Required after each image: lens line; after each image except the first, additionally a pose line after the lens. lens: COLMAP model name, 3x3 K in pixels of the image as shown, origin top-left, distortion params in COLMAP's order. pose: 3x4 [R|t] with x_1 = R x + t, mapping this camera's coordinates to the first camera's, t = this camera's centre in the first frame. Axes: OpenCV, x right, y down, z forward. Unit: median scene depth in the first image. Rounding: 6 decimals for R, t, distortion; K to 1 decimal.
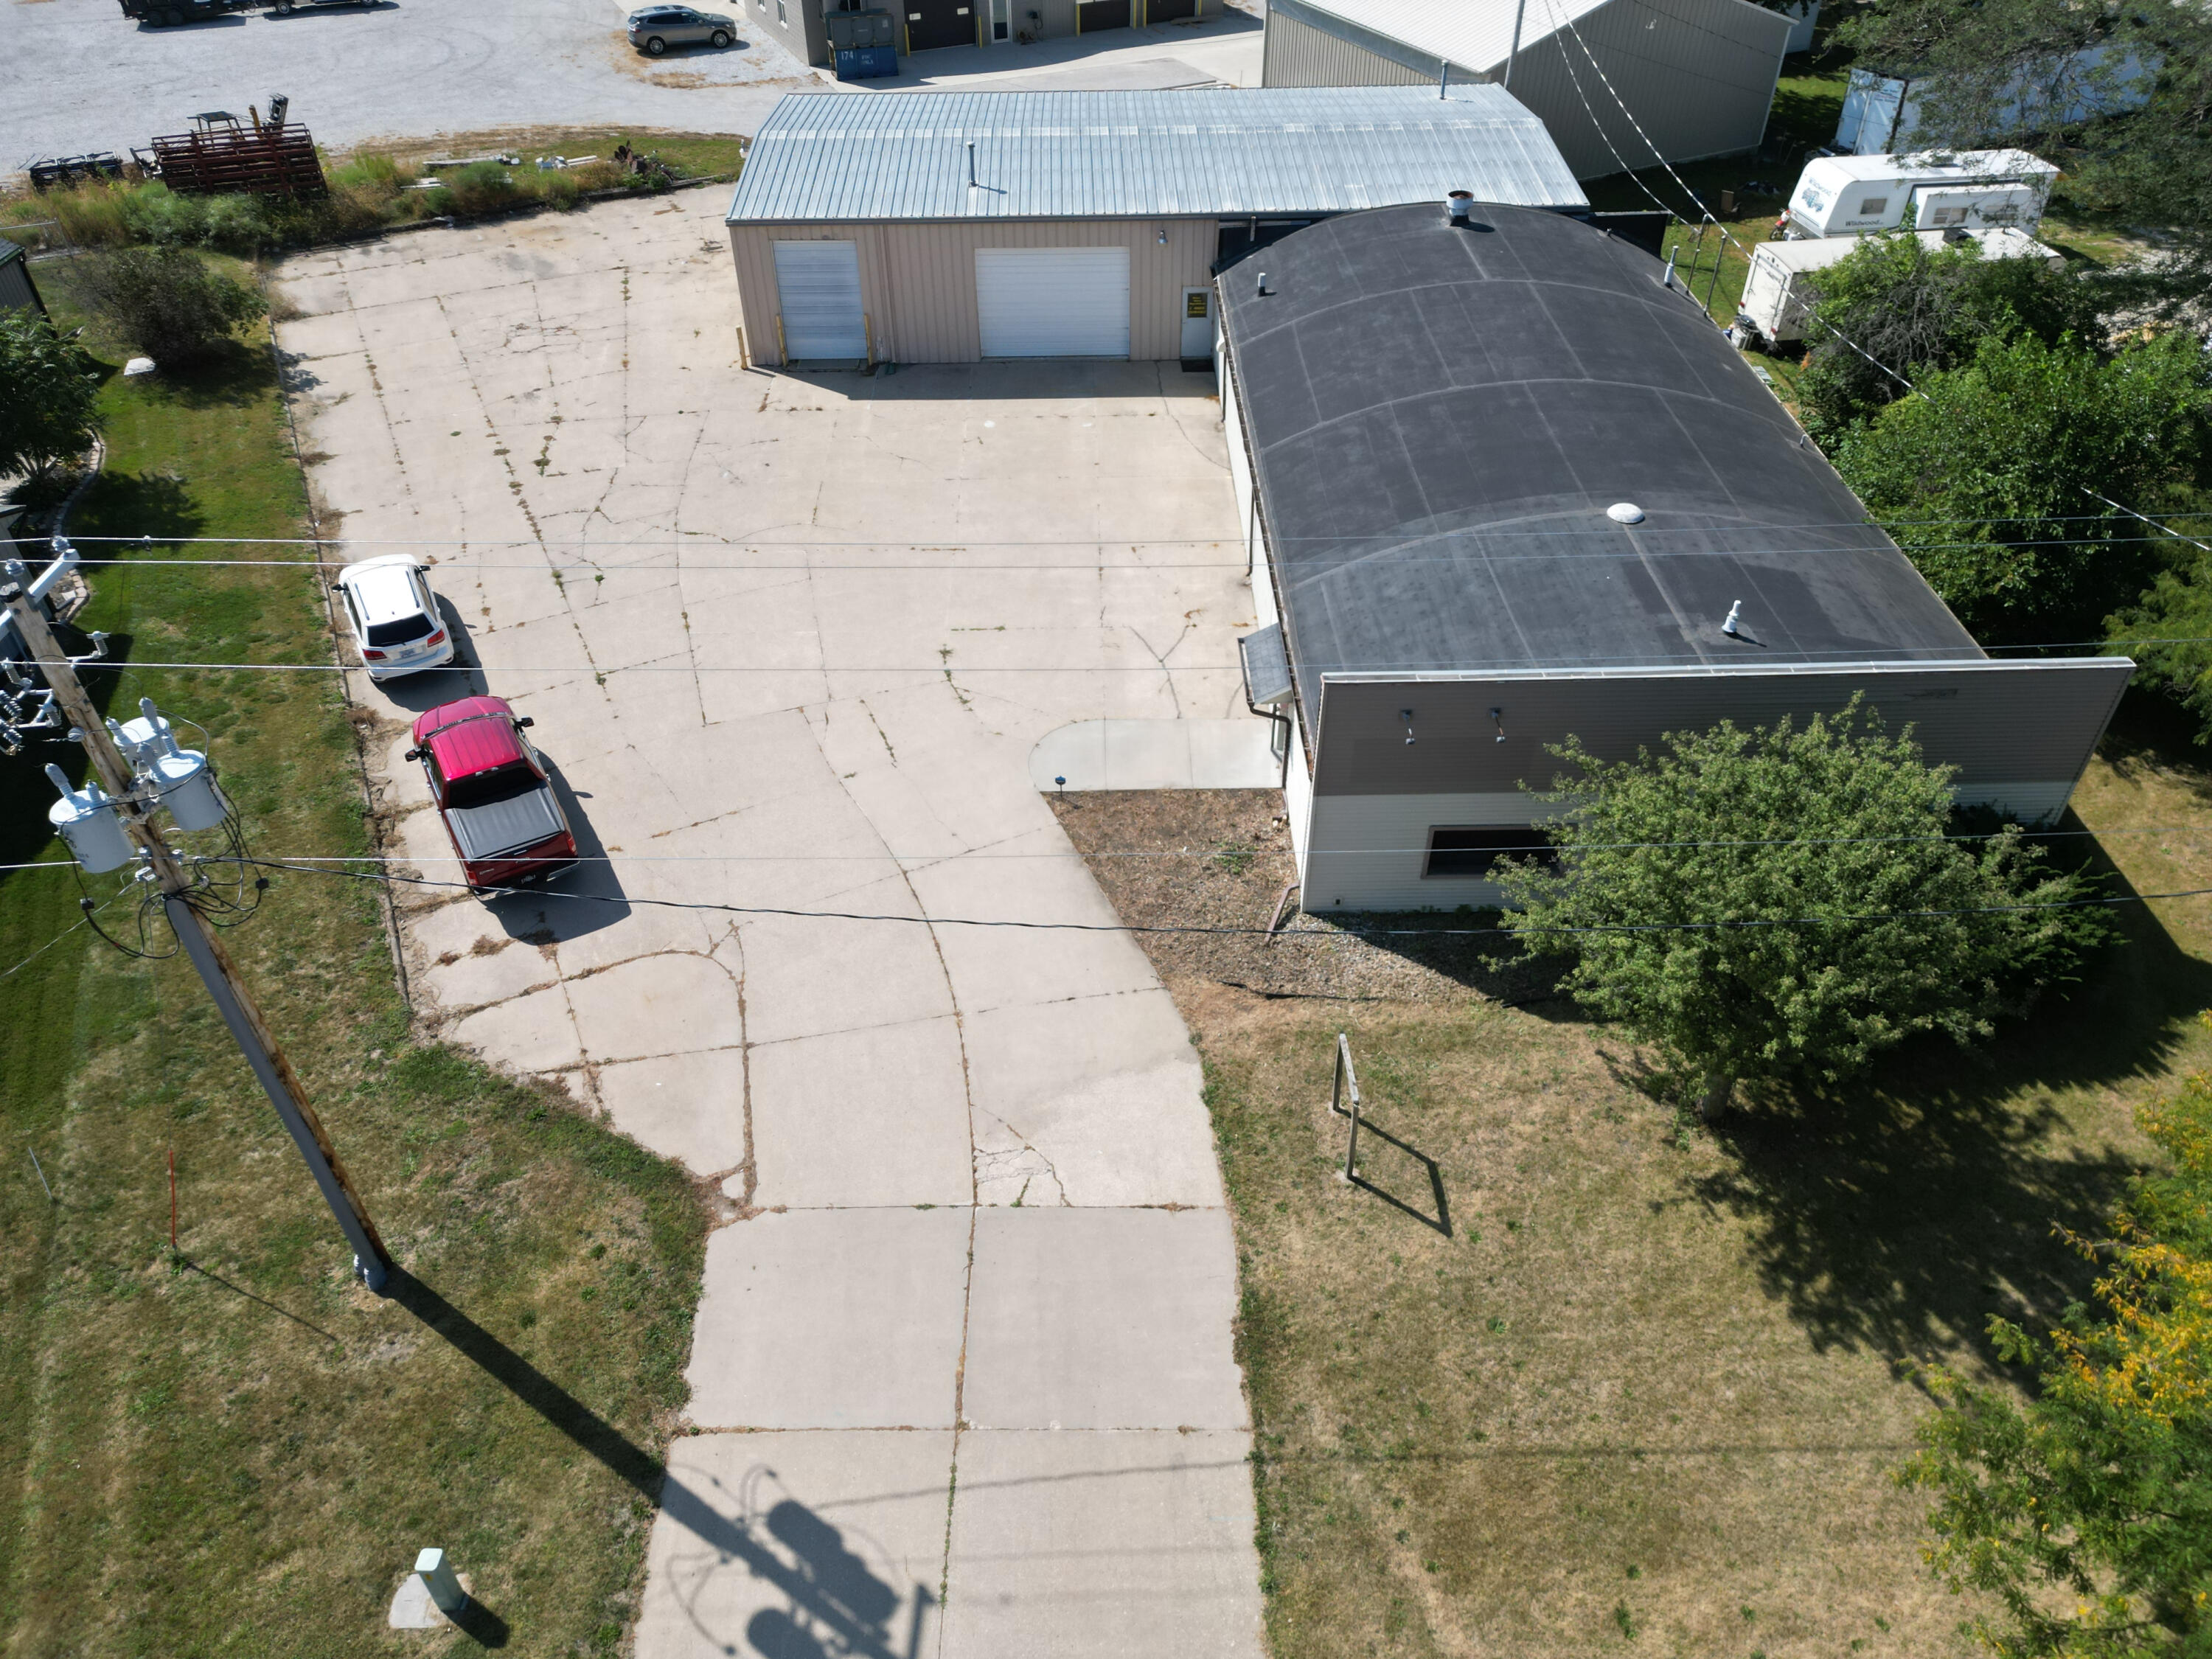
lens RADIAL K [[1557.2, 0, 1106.0], [0, 1557.2, 829.5], [0, 0, 1]] dist [0.043877, -0.033462]
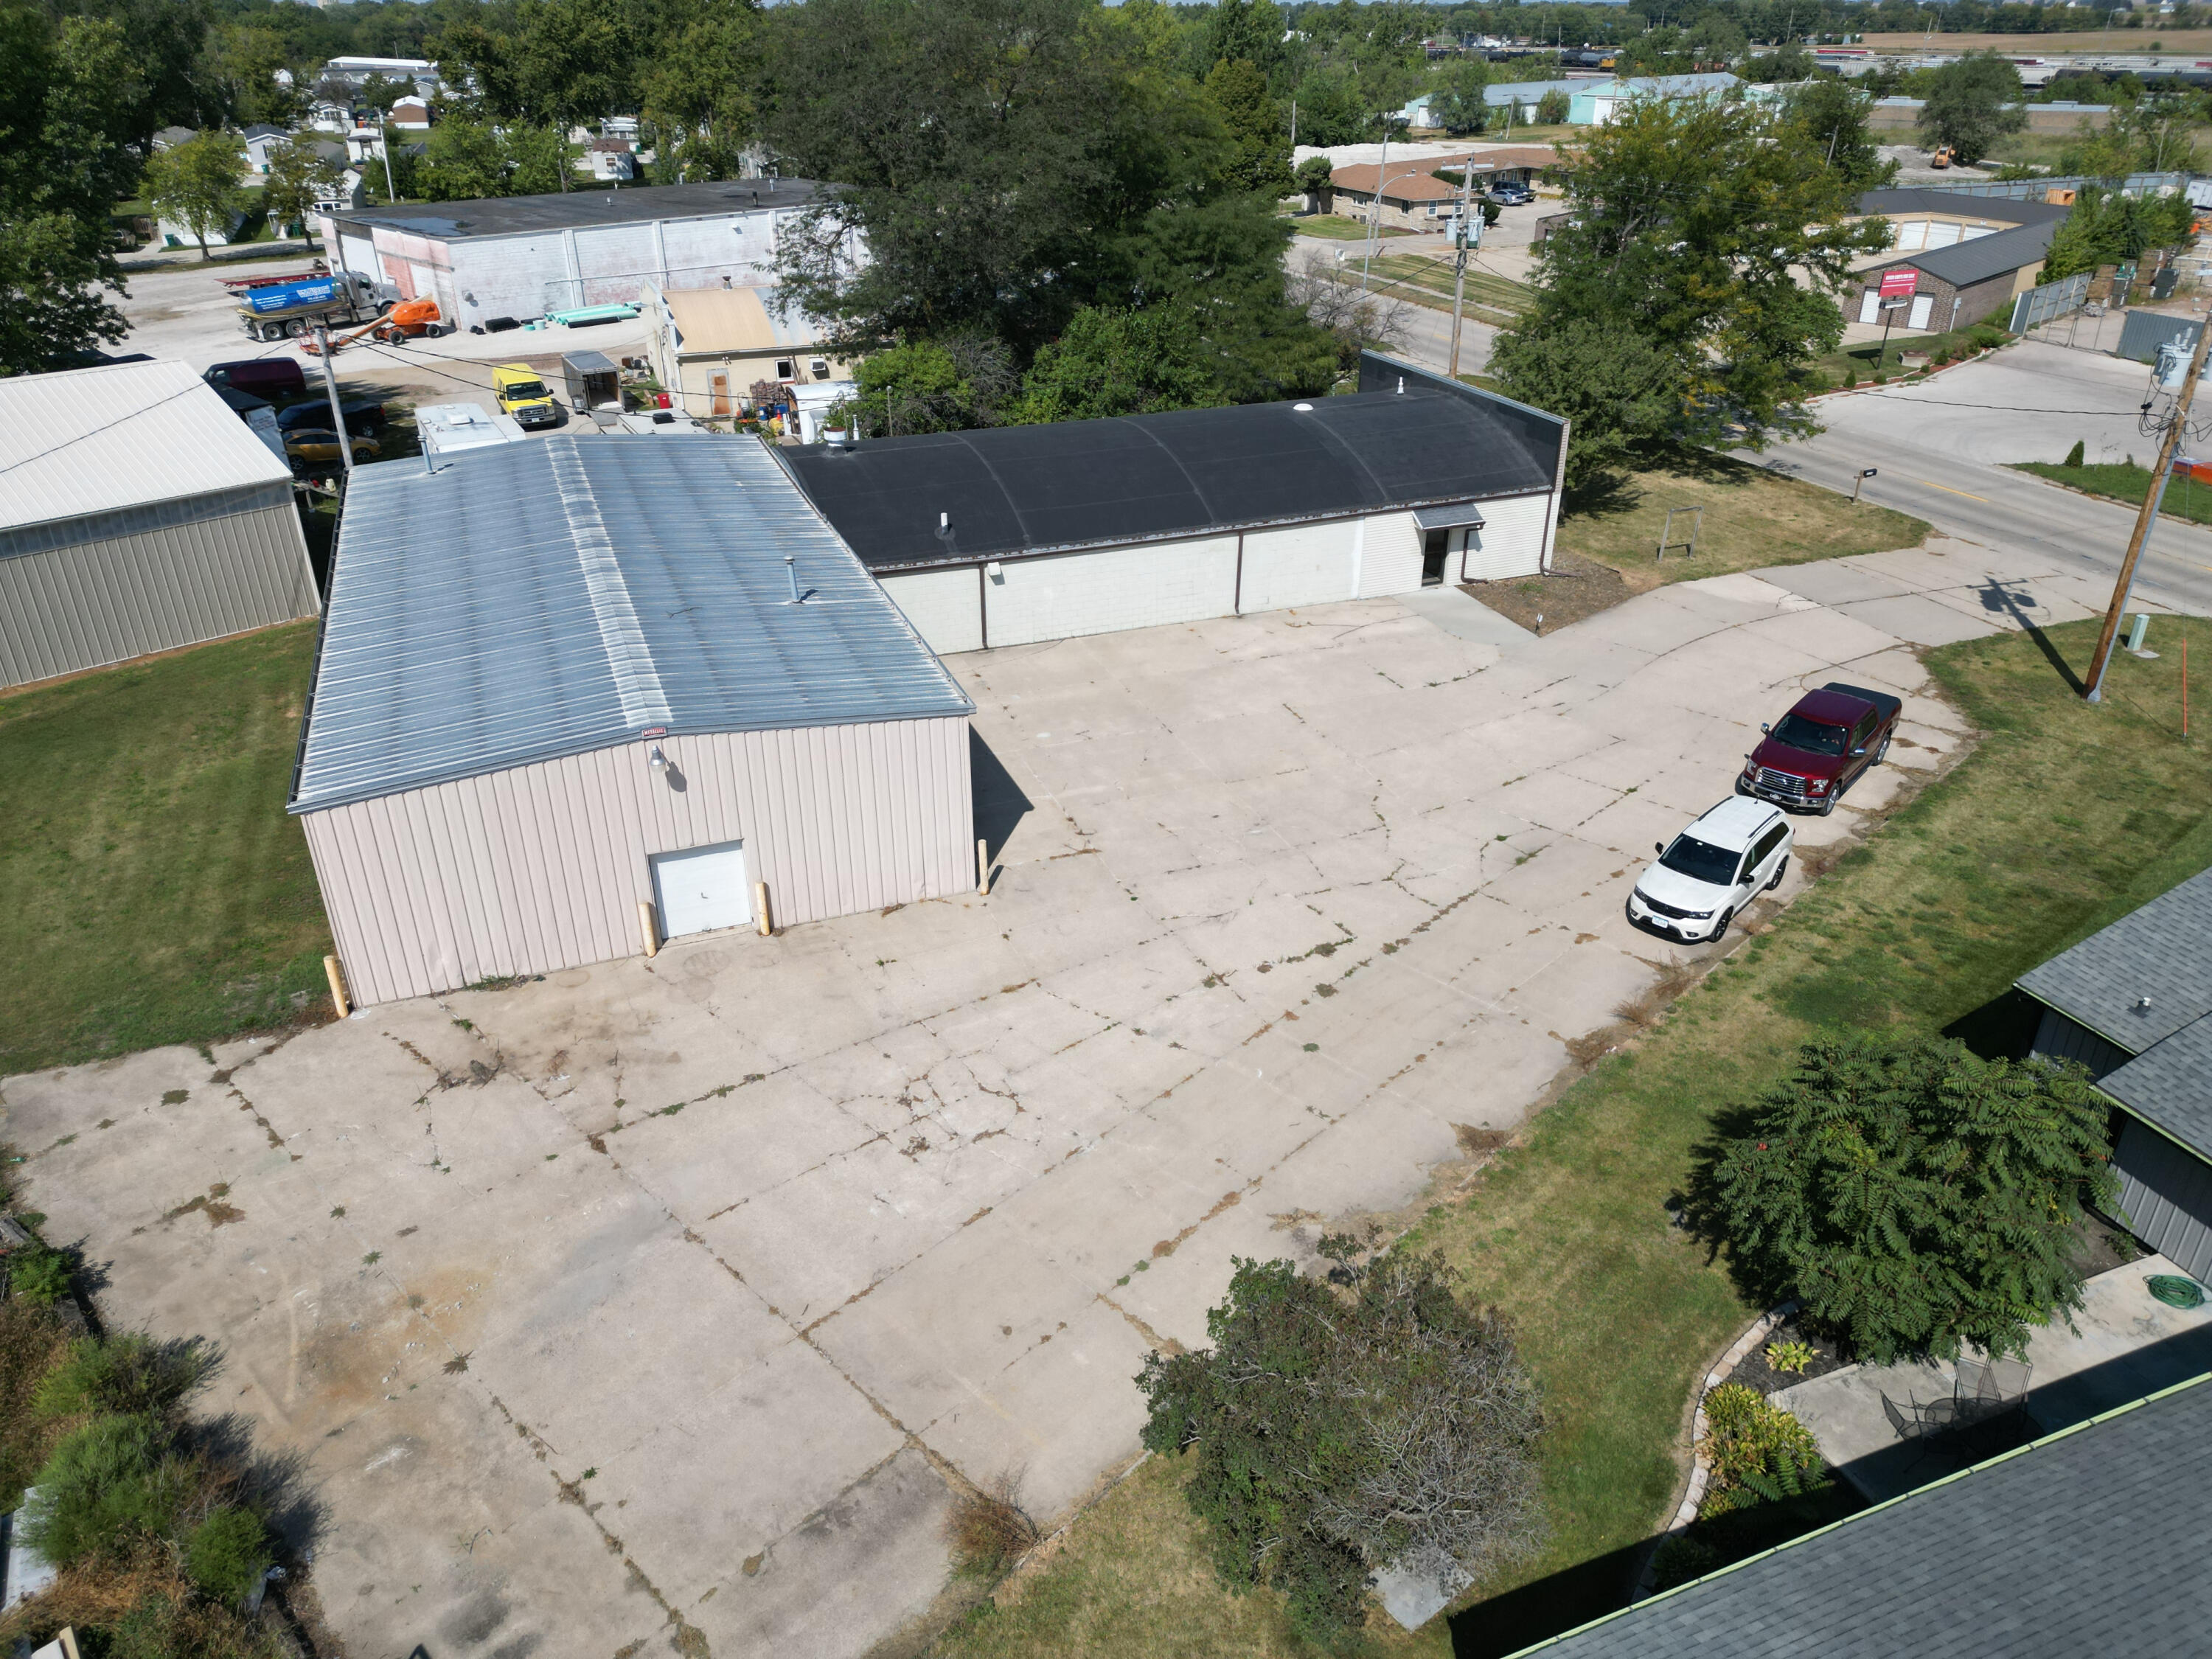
lens RADIAL K [[1533.6, 0, 1111.3], [0, 1533.6, 846.5], [0, 0, 1]] dist [0.063654, -0.052137]
pose [[-0.339031, -0.439965, 0.831558, -1.361376], [0.608046, 0.572000, 0.550541, -1.085378], [-0.717870, 0.692276, 0.073594, 1.467426]]
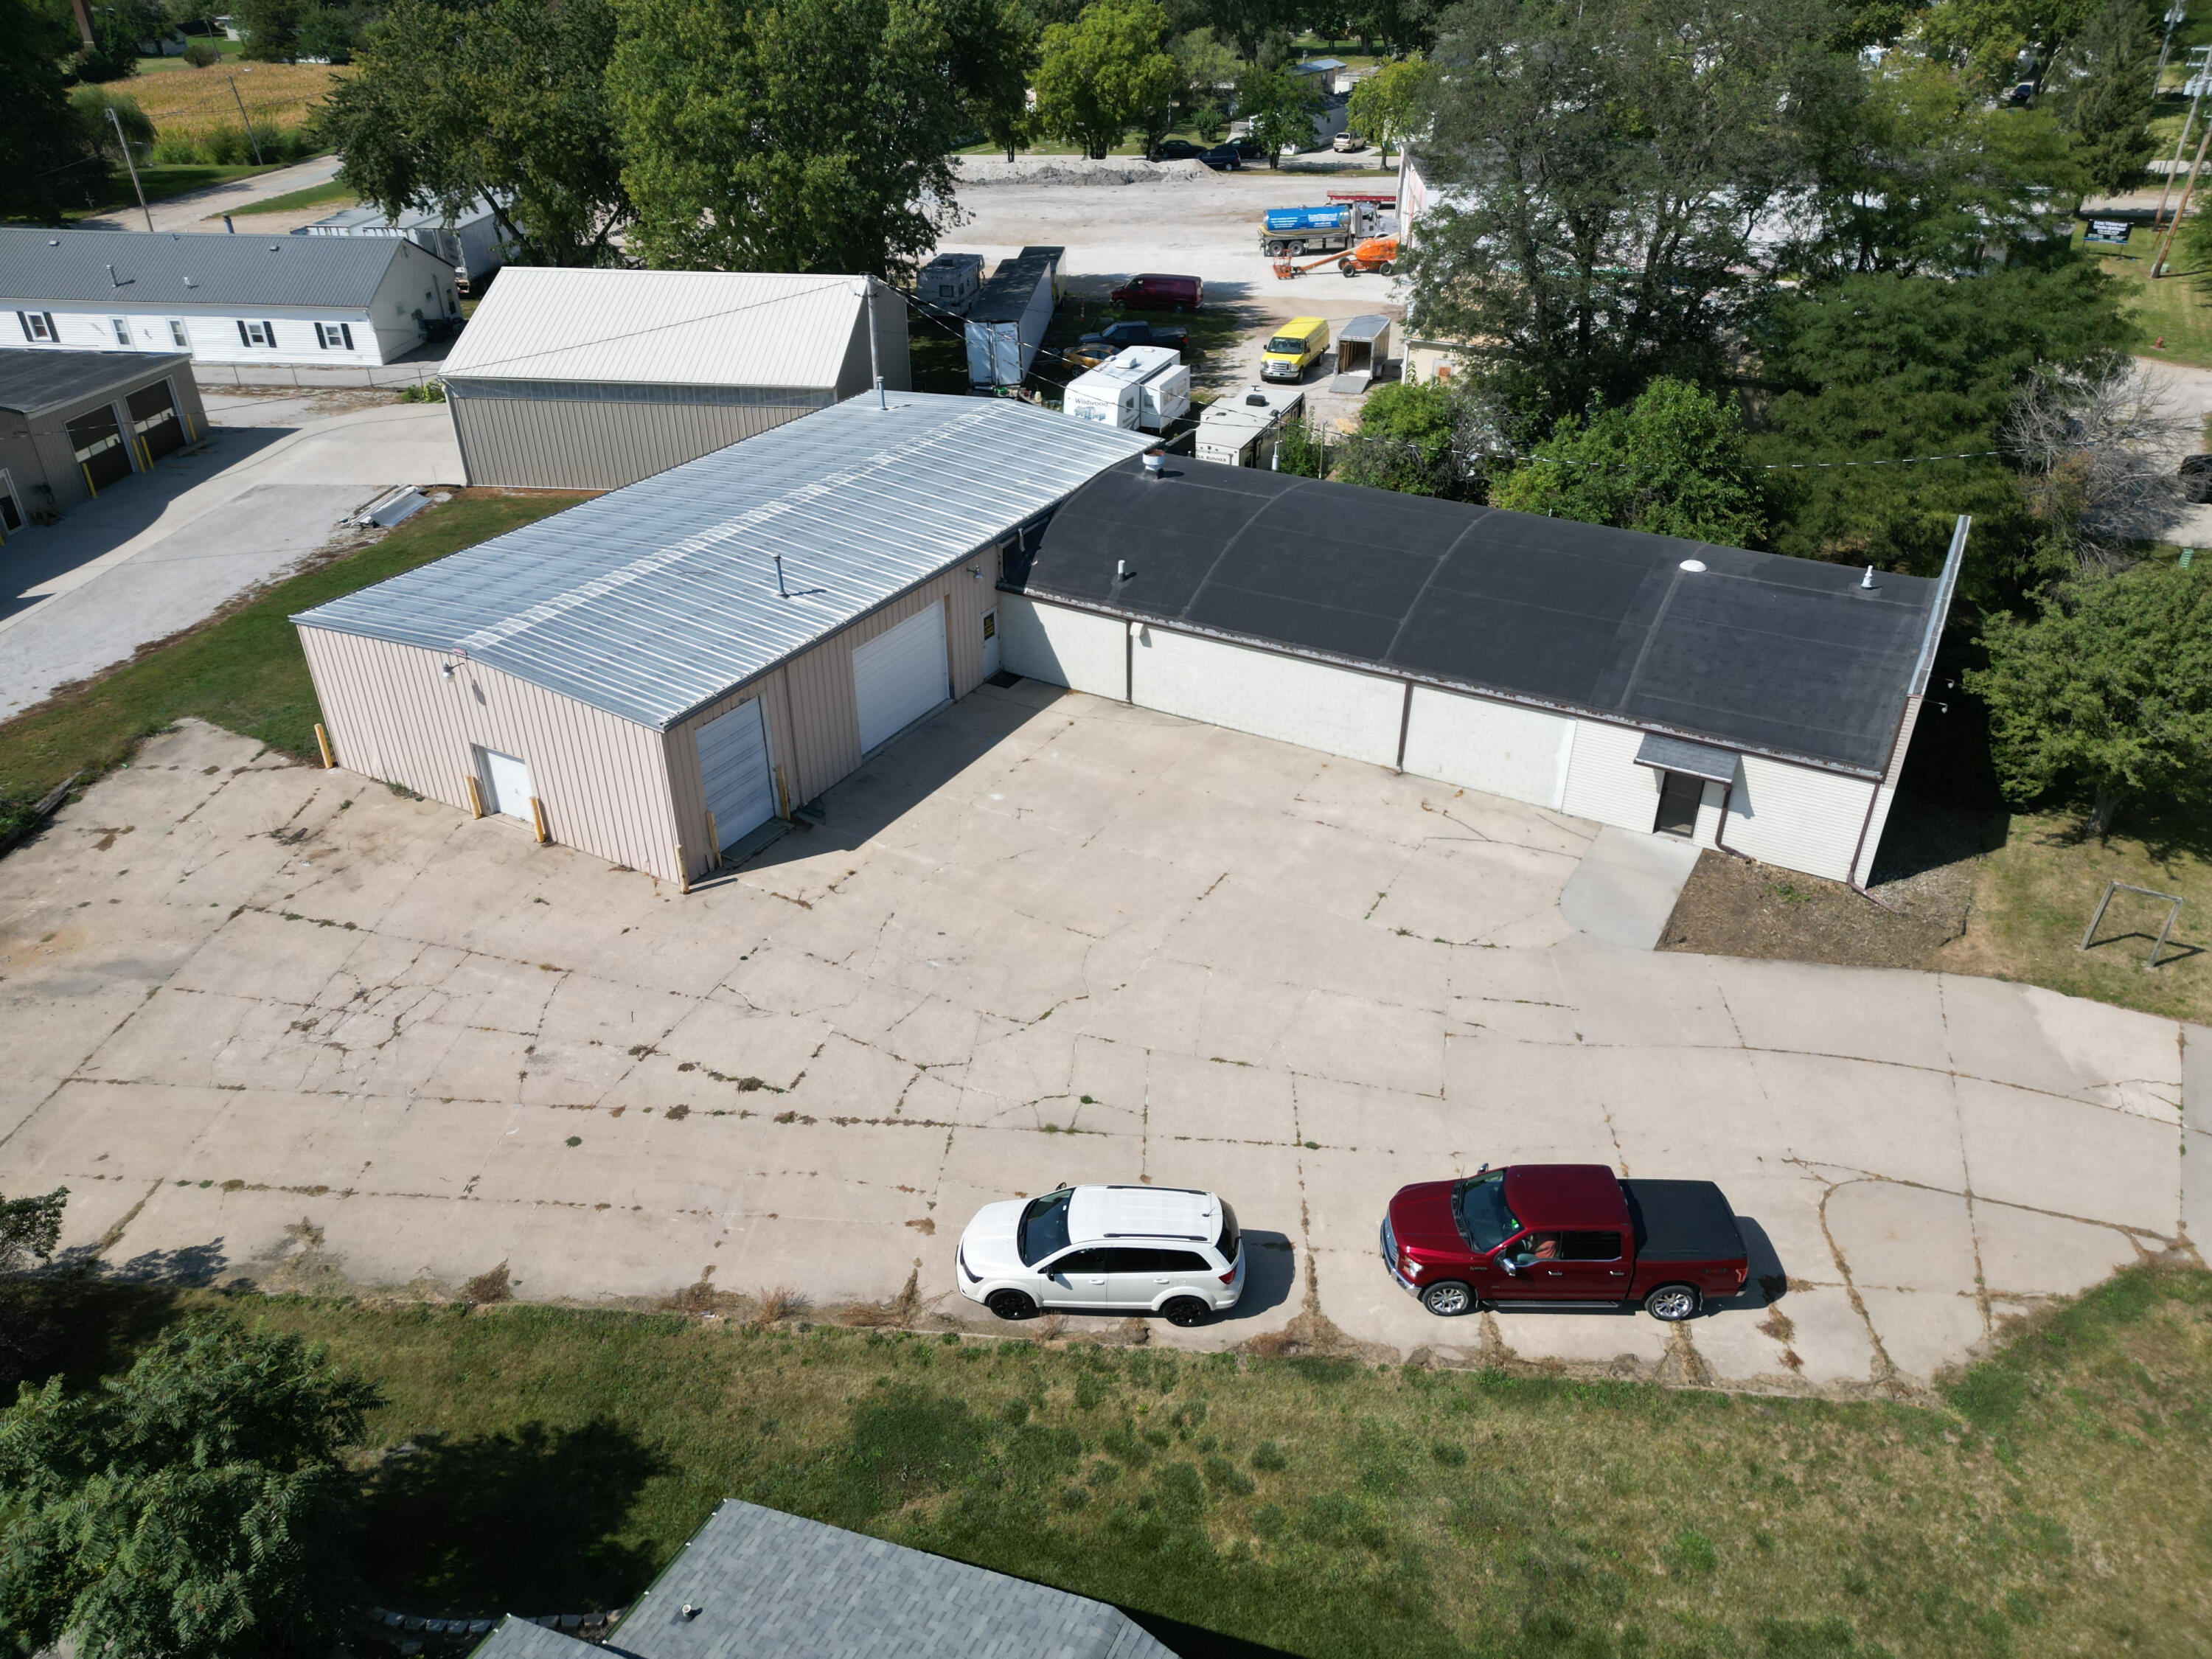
lens RADIAL K [[1548.0, 0, 1106.0], [0, 1548.0, 829.5], [0, 0, 1]] dist [0.067095, -0.064554]
pose [[0.508683, -0.438304, 0.741034, -1.136830], [0.550346, 0.827441, 0.111627, -0.480452], [-0.662089, 0.351042, 0.662124, 0.541748]]
